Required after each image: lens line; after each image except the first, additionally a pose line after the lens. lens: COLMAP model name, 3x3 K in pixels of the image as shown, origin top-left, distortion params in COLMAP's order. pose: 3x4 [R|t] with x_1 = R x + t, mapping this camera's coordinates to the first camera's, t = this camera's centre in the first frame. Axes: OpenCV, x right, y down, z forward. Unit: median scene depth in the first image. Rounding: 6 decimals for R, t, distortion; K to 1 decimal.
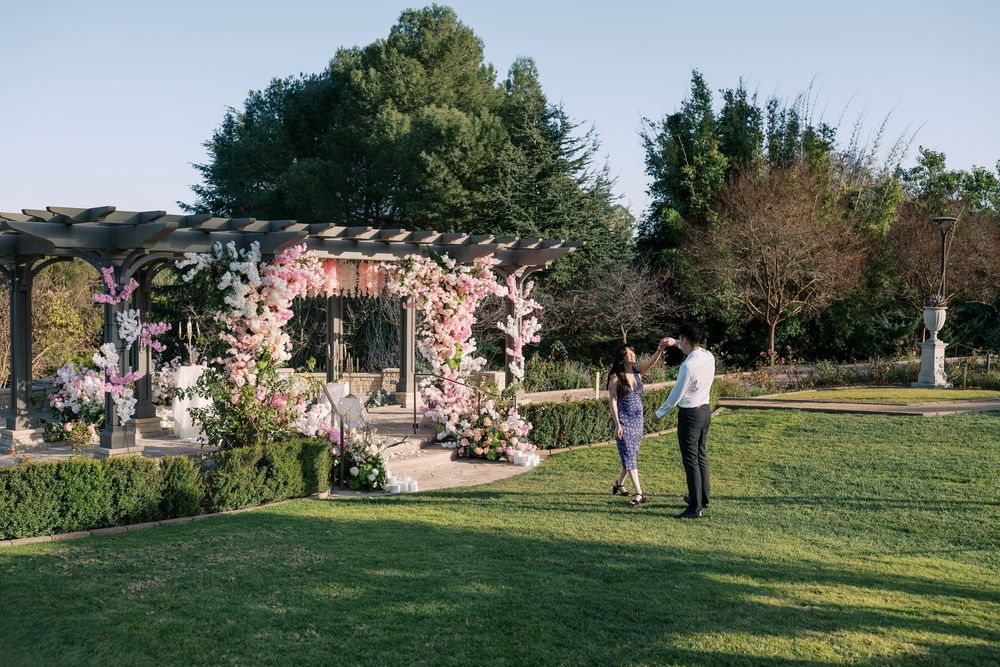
lens RADIAL K [[994.2, 0, 500.0], [0, 994.2, 333.5], [0, 0, 1]] dist [-0.000401, -0.008405]
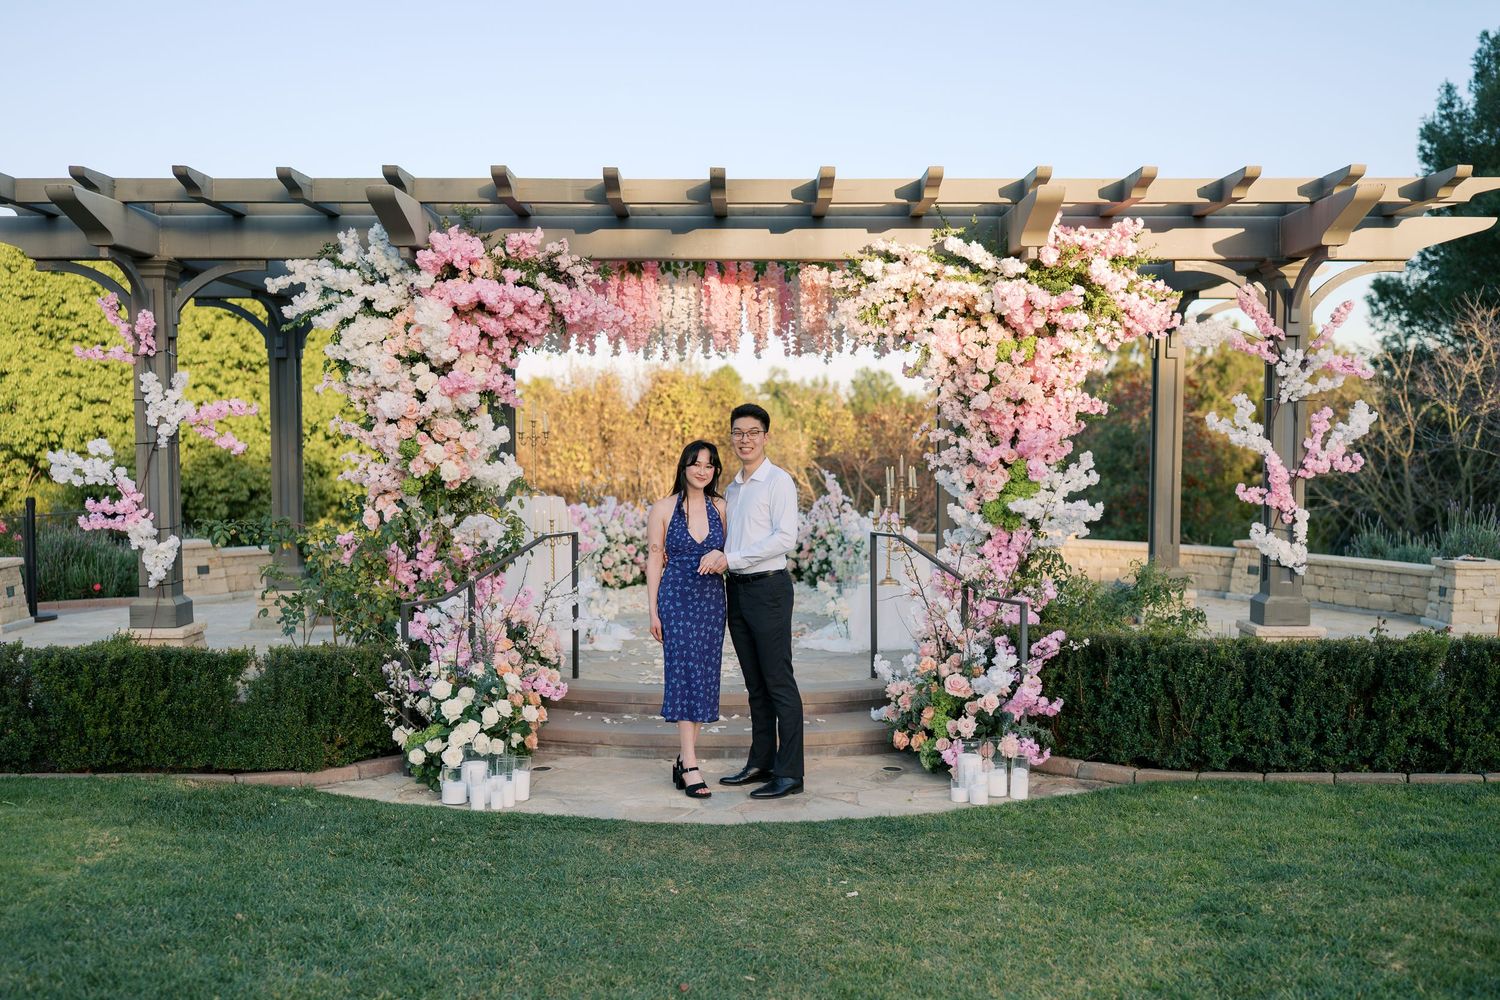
lens RADIAL K [[1515.5, 0, 755.0], [0, 1515.5, 529.6], [0, 0, 1]] dist [0.003264, 0.009882]
pose [[0.674133, 0.042649, -0.737378, 0.127916], [-0.025338, 0.999079, 0.034621, 0.006919], [0.738176, -0.004655, 0.674593, 0.200937]]
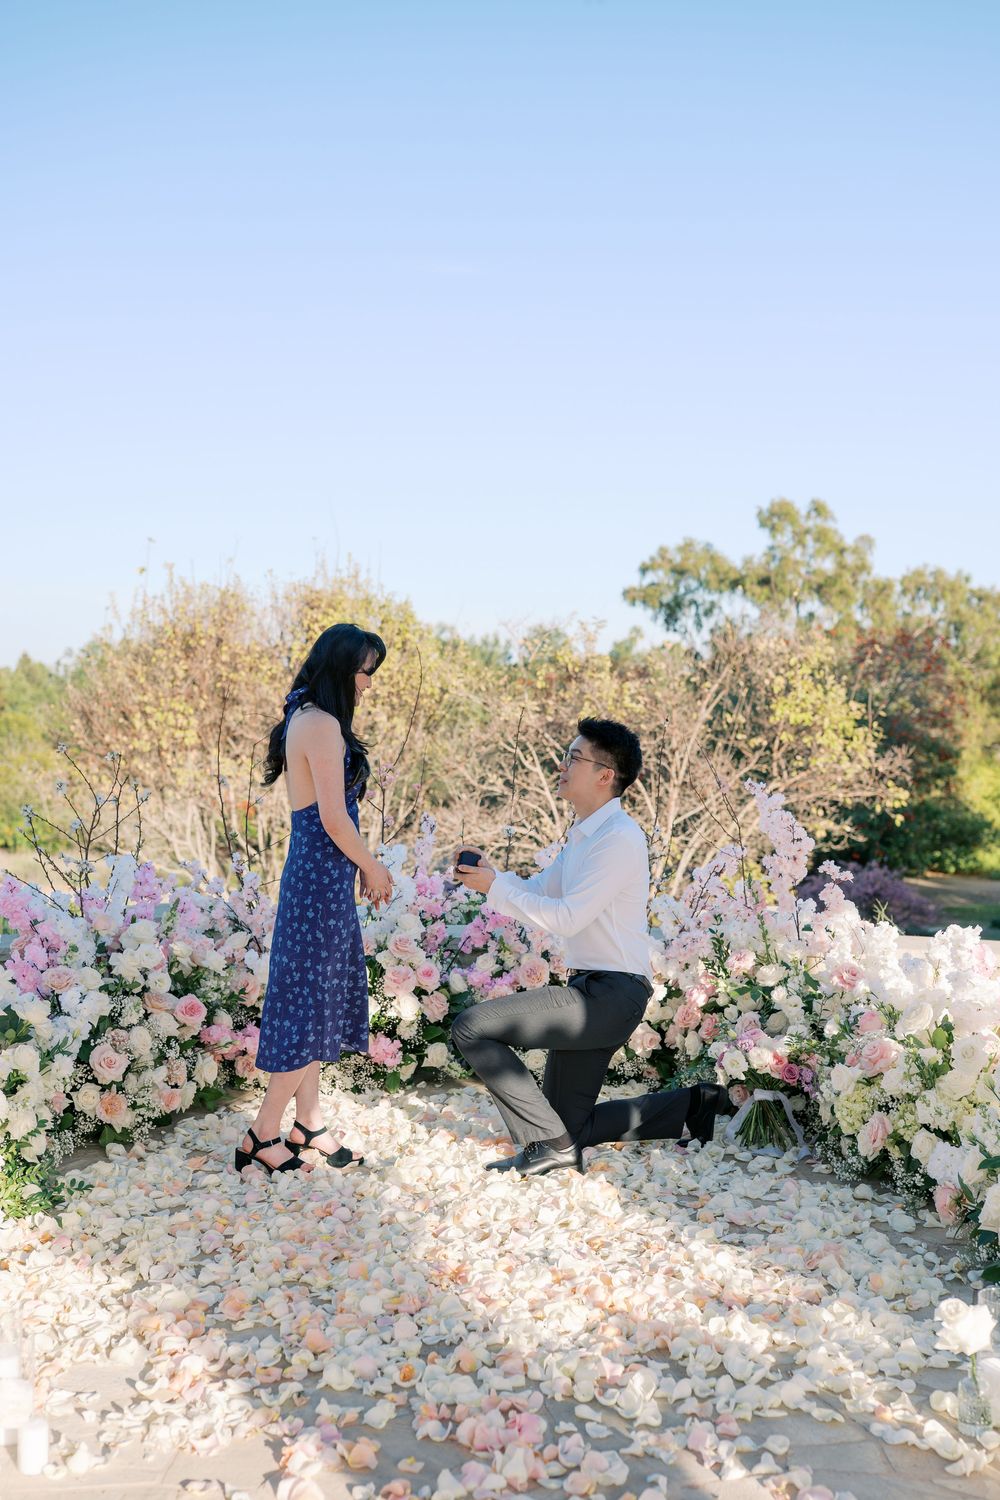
lens RADIAL K [[1540.2, 0, 524.2], [0, 1540.2, 822.7], [0, 0, 1]] dist [-0.004959, 0.017616]
pose [[0.723570, 0.062930, -0.687377, -0.072090], [-0.037825, 0.997954, 0.051546, 0.001971], [0.689214, -0.011297, 0.724469, 0.366277]]
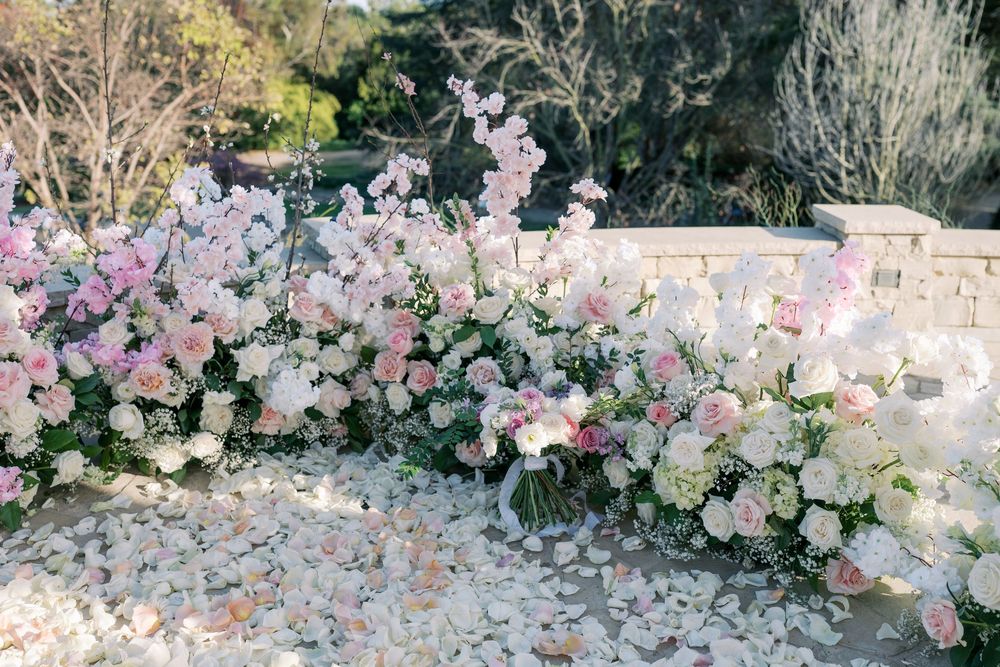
lens RADIAL K [[949.3, 0, 493.2], [0, 949.3, 330.4], [0, 0, 1]] dist [-0.000588, -0.000714]
pose [[0.972125, 0.077628, -0.221240, -0.134857], [-0.019516, 0.967116, 0.253585, 0.004876], [0.233650, -0.242199, 0.941673, 0.412972]]
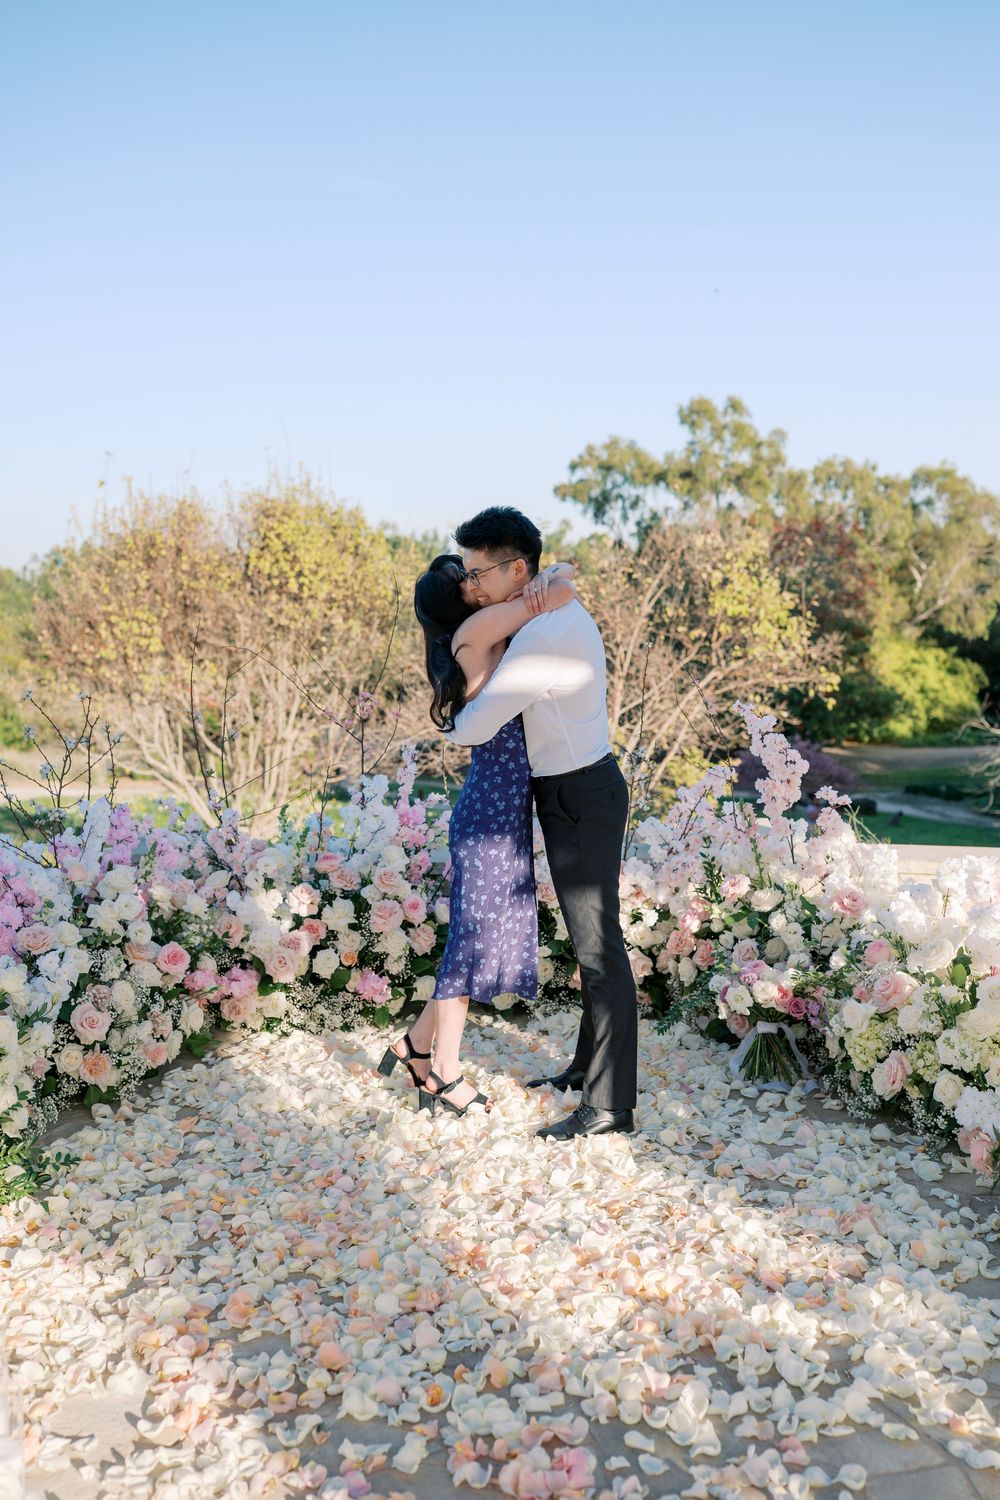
lens RADIAL K [[1423.9, 0, 500.8], [0, 1423.9, 761.2], [0, 0, 1]] dist [-0.000588, -0.000714]
pose [[0.741757, 0.068078, -0.667205, -0.084988], [-0.009422, 0.995794, 0.091131, -0.001512], [0.670603, -0.061311, 0.739279, 0.374097]]
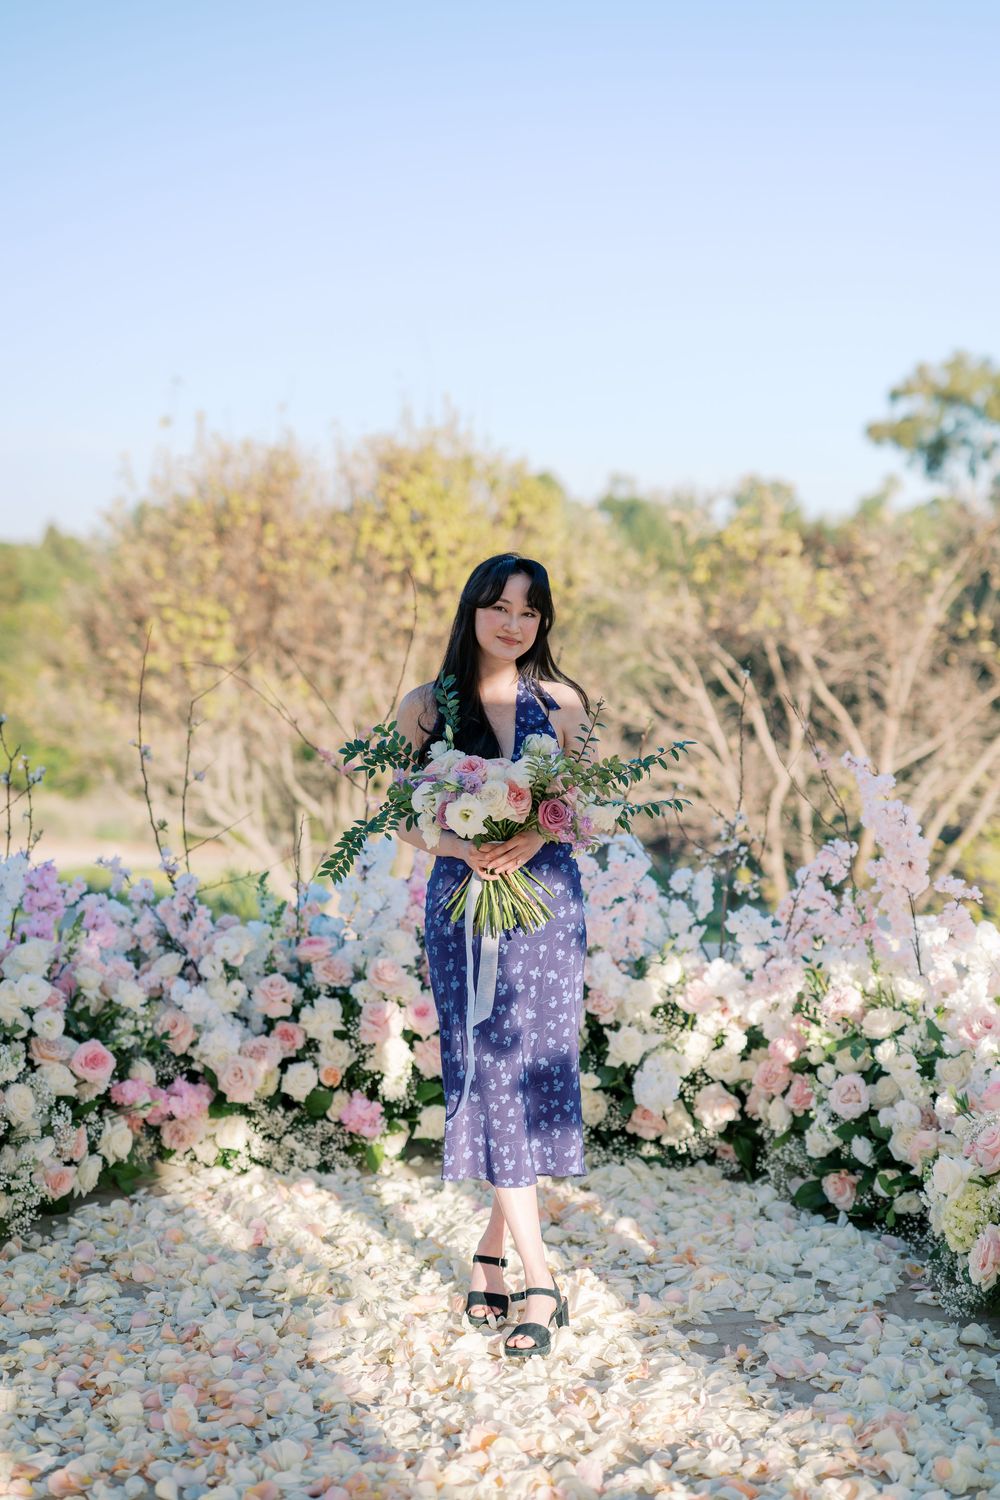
lens RADIAL K [[2152.3, 0, 506.3], [0, 2152.3, 751.2], [0, 0, 1]] dist [-0.001718, 0.007236]
pose [[0.646253, 0.063398, -0.760485, -0.060646], [-0.032128, 0.997920, 0.055889, -0.002797], [0.762446, -0.011685, 0.646946, 0.372910]]
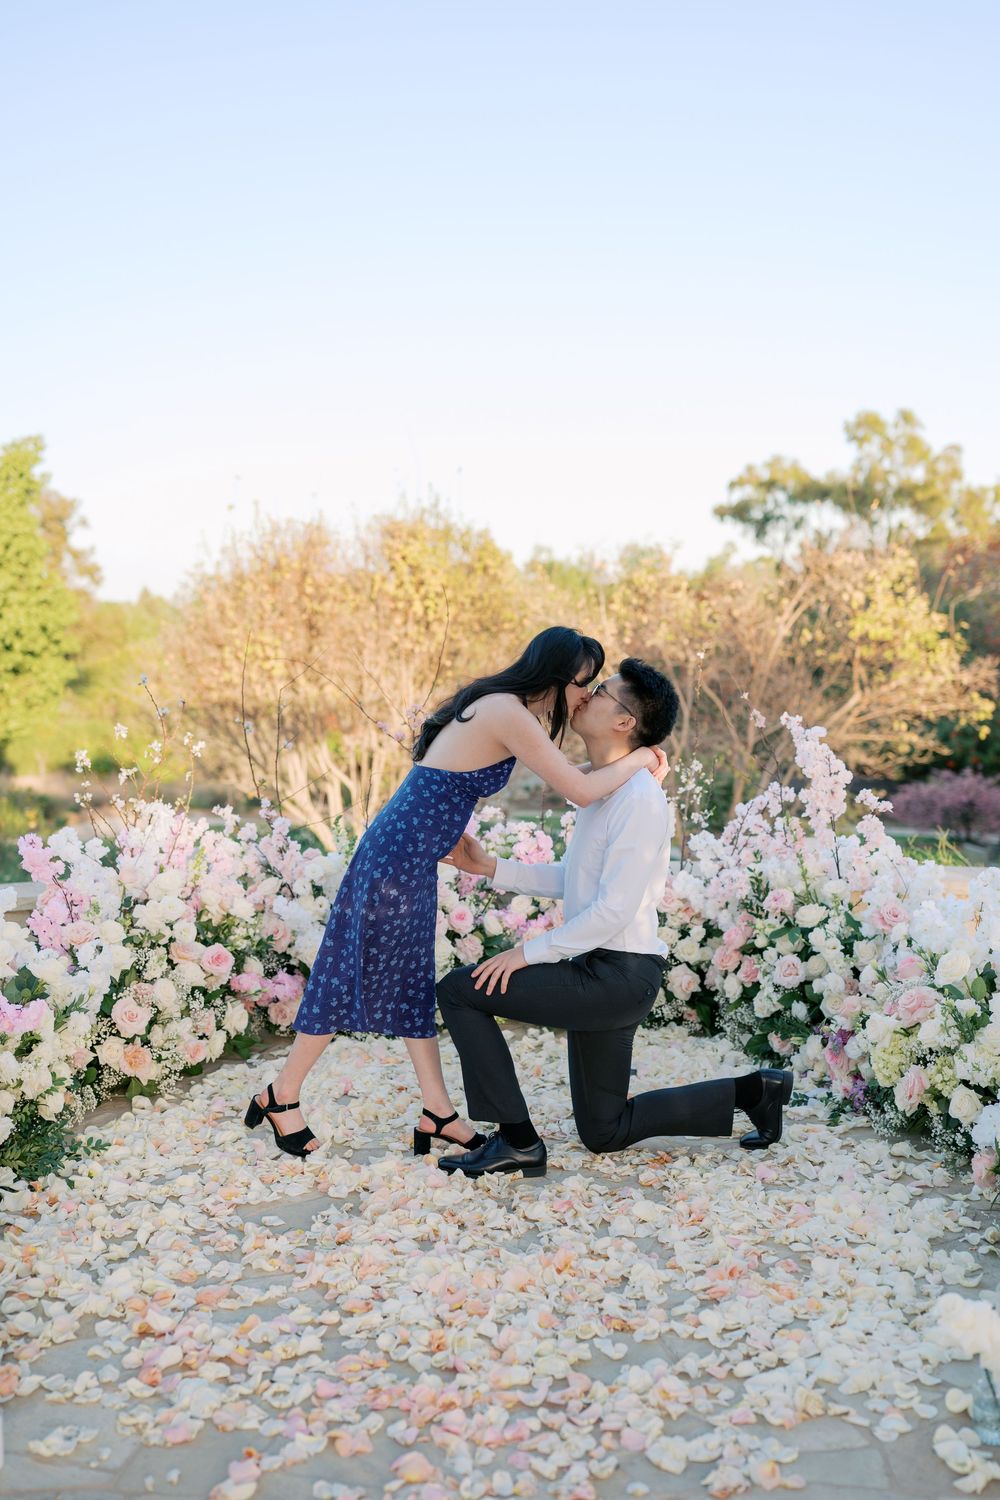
lens RADIAL K [[1491.2, 0, 493.5], [0, 1491.2, 777.7], [0, 0, 1]] dist [-0.000401, -0.008405]
pose [[0.661646, 0.066556, -0.746856, -0.072879], [-0.009692, 0.996729, 0.080238, -0.000095], [0.749753, -0.045851, 0.660127, 0.376615]]
